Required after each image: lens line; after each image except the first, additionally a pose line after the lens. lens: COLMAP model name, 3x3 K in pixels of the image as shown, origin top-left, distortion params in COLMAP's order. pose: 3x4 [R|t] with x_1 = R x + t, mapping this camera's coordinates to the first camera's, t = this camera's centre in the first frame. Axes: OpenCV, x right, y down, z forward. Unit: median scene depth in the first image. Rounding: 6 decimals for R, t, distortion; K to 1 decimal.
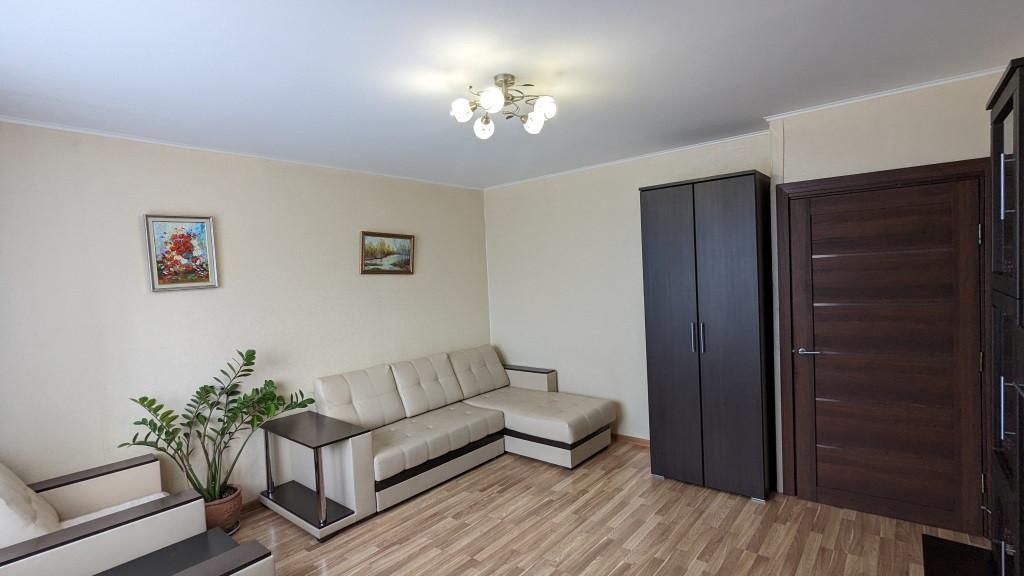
lens RADIAL K [[484.1, 0, 511.0], [0, 484.1, 289.9], [0, 0, 1]] dist [0.000794, 0.003170]
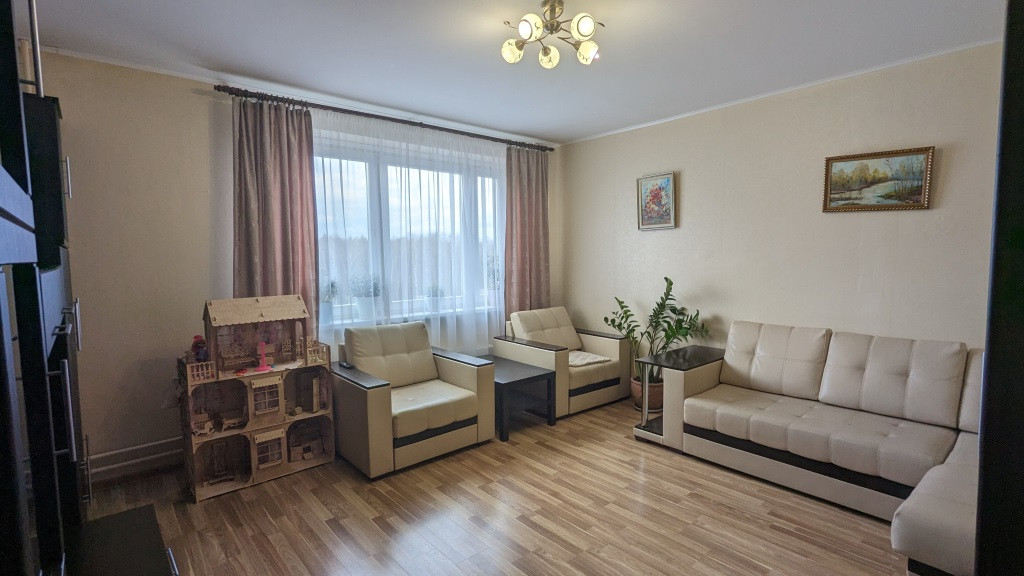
lens RADIAL K [[484.1, 0, 517.7], [0, 484.1, 288.5], [0, 0, 1]] dist [0.000794, 0.003170]
pose [[-0.149248, 0.115428, -0.982039, 0.715850], [-0.022605, 0.992505, 0.120094, 0.009710], [0.988541, 0.040122, -0.145520, 0.784546]]
